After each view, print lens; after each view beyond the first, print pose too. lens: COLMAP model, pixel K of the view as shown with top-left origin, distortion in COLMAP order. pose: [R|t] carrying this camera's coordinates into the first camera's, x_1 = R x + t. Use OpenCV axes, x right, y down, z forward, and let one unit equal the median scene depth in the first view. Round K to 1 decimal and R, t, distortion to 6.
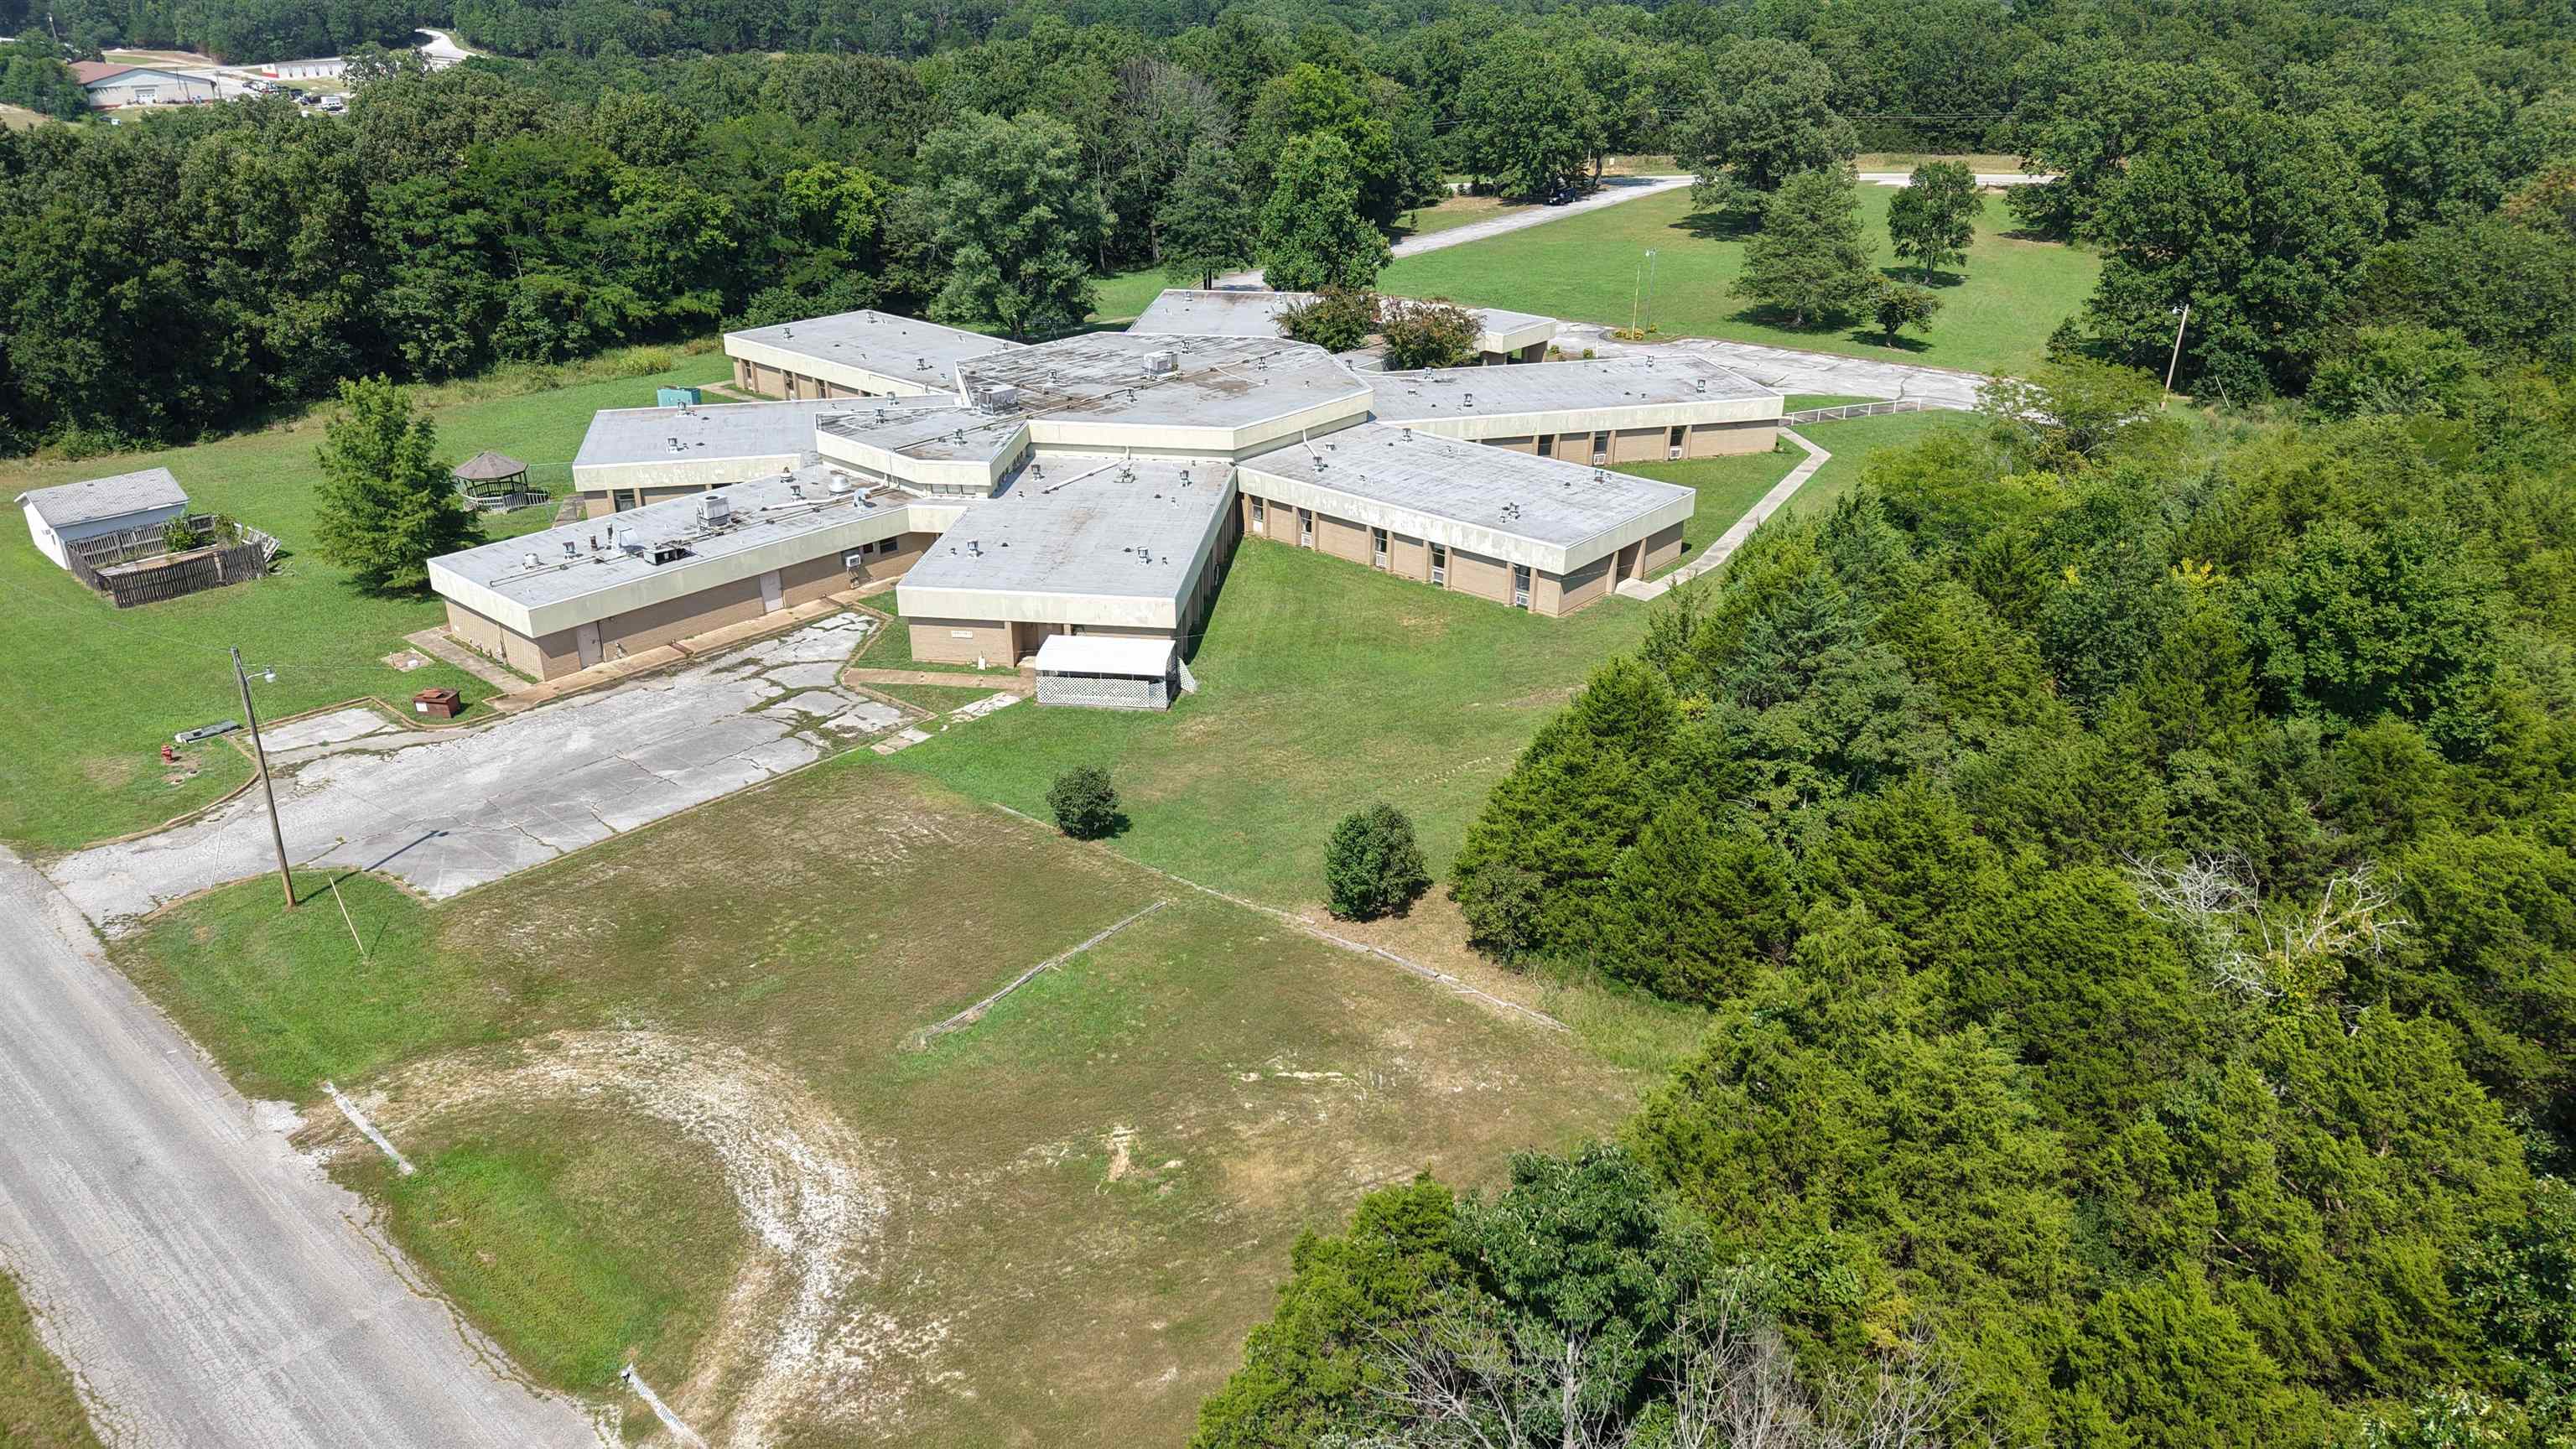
lens RADIAL K [[1752.4, 0, 1281.2], [0, 1752.4, 720.8], [0, 0, 1]] dist [0.041608, -0.022711]
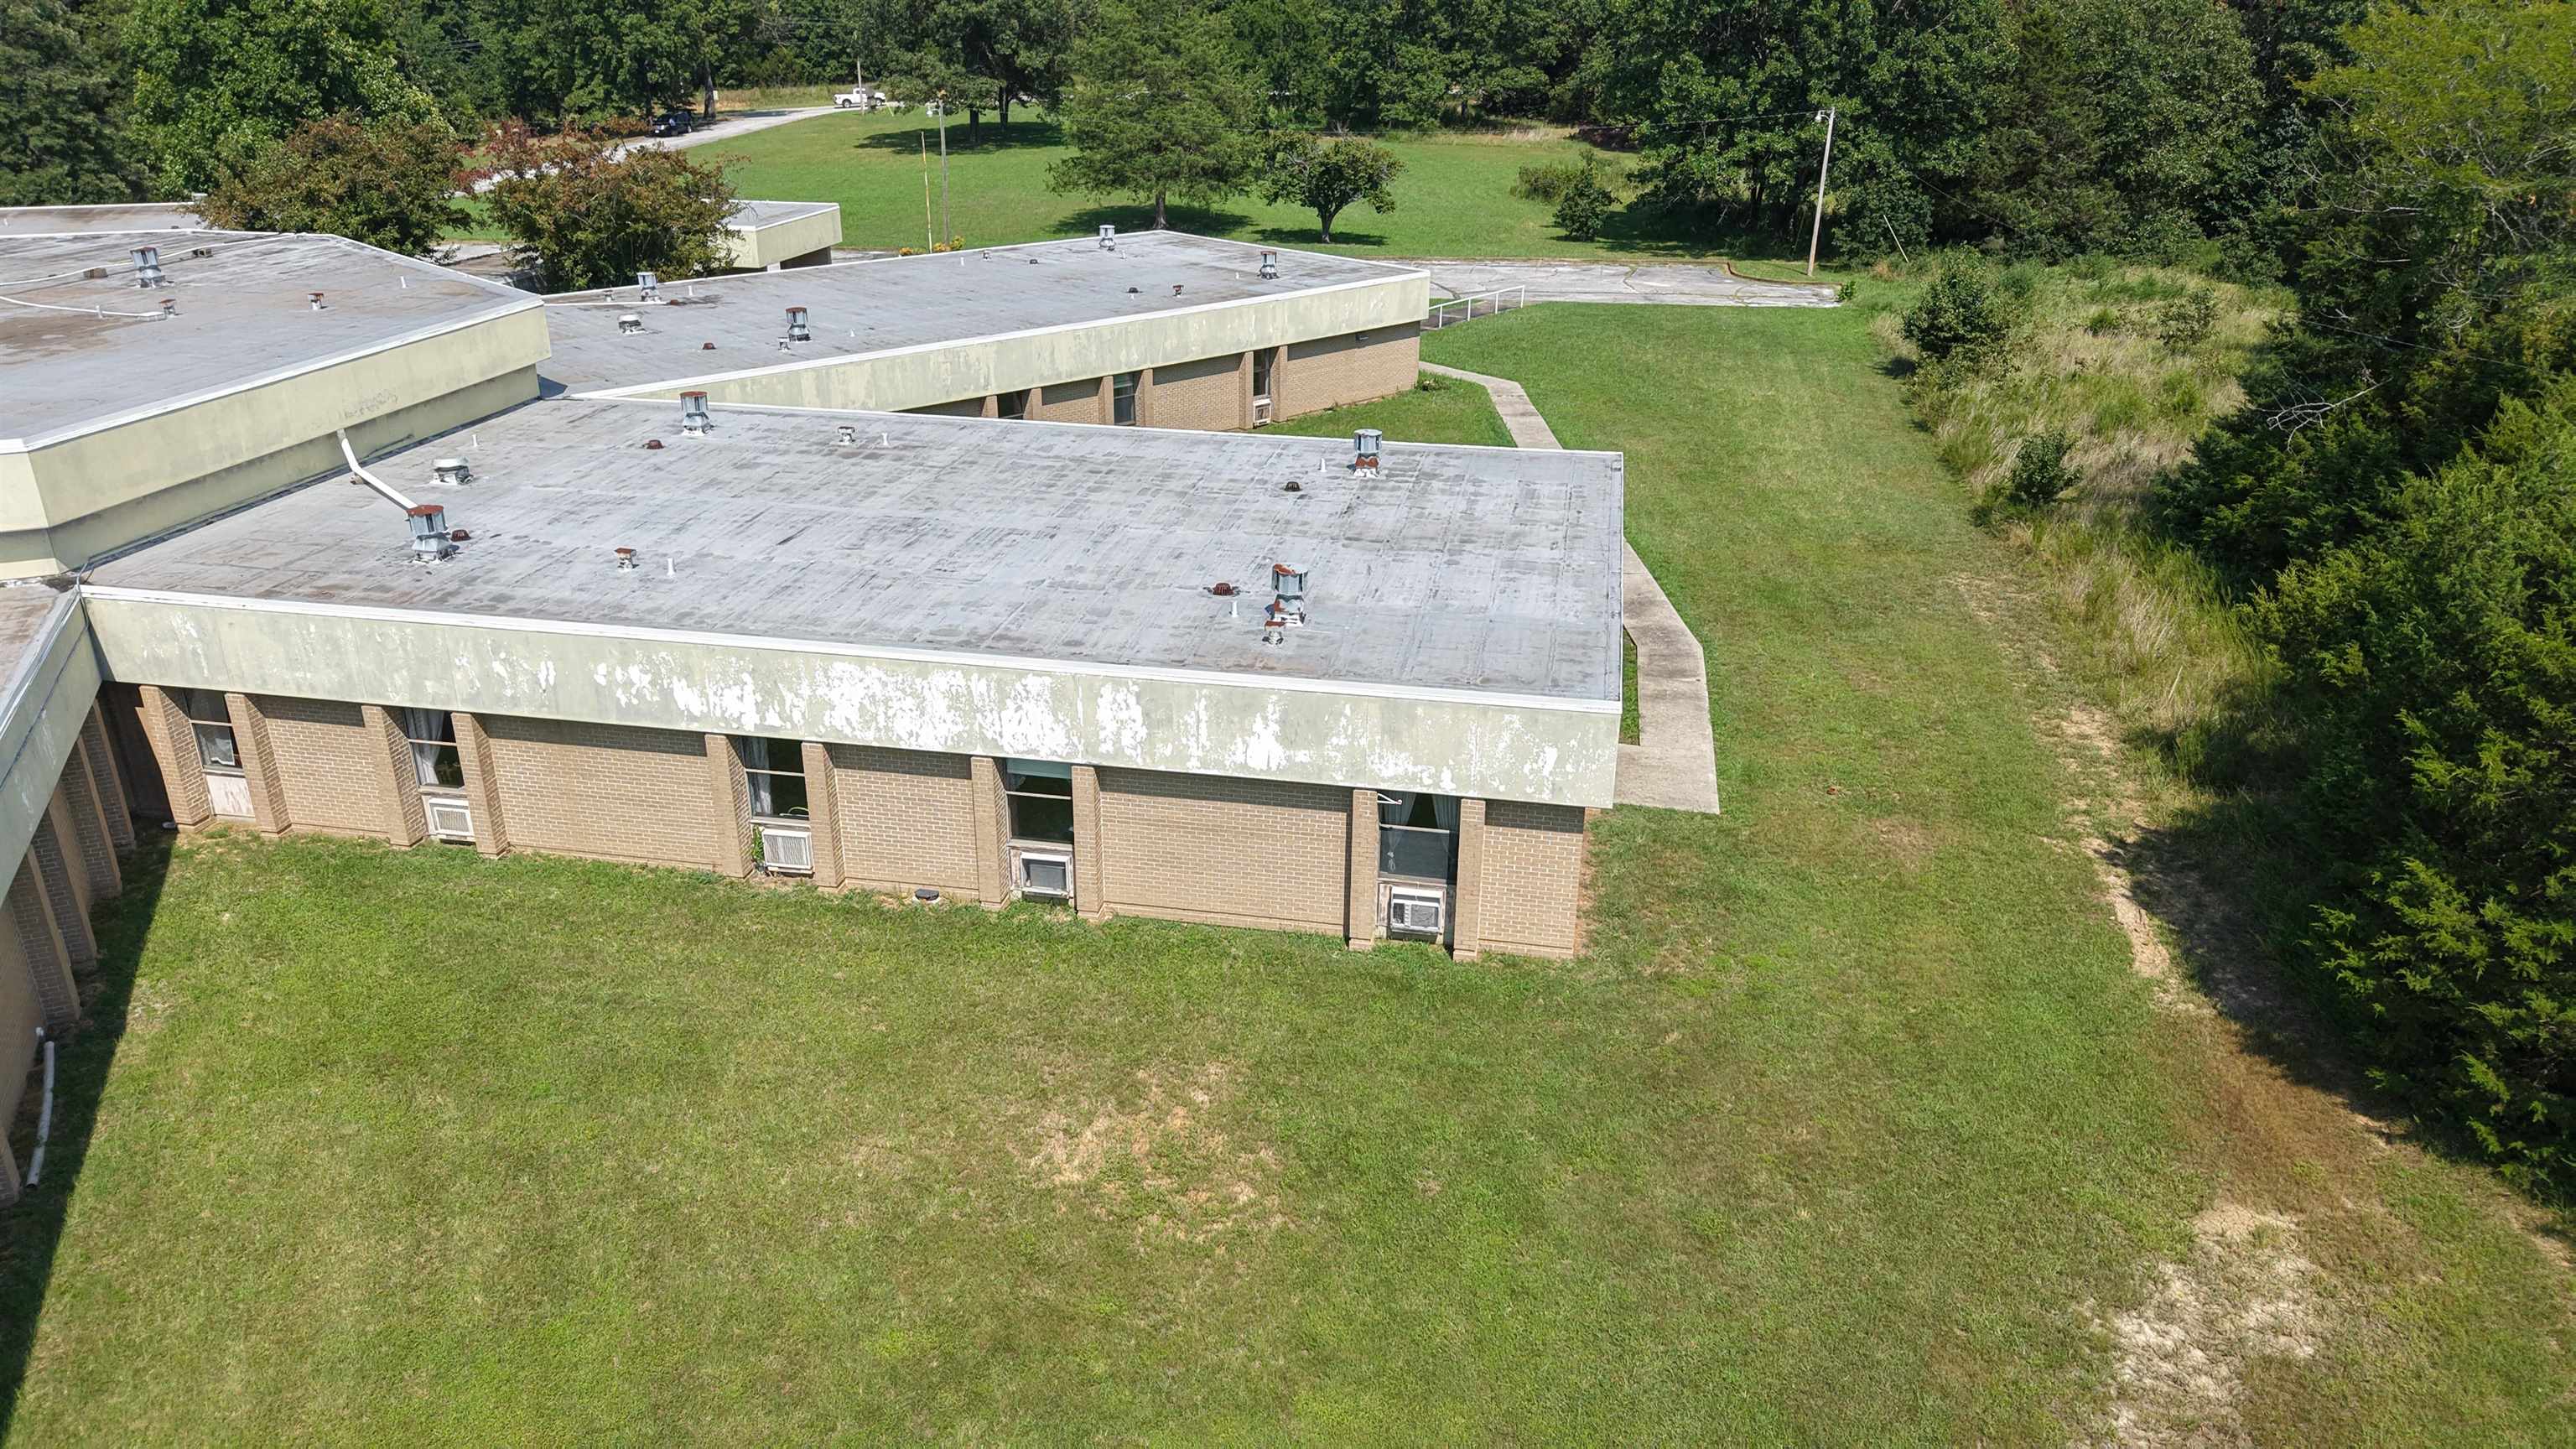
lens RADIAL K [[1752.4, 0, 1286.2], [0, 1752.4, 722.4], [0, 0, 1]] dist [0.041608, -0.022711]
pose [[0.864209, -0.193465, 0.464450, 0.002351], [0.202707, 0.978764, 0.030523, -0.098548], [-0.460492, 0.067769, 0.885073, 0.694815]]
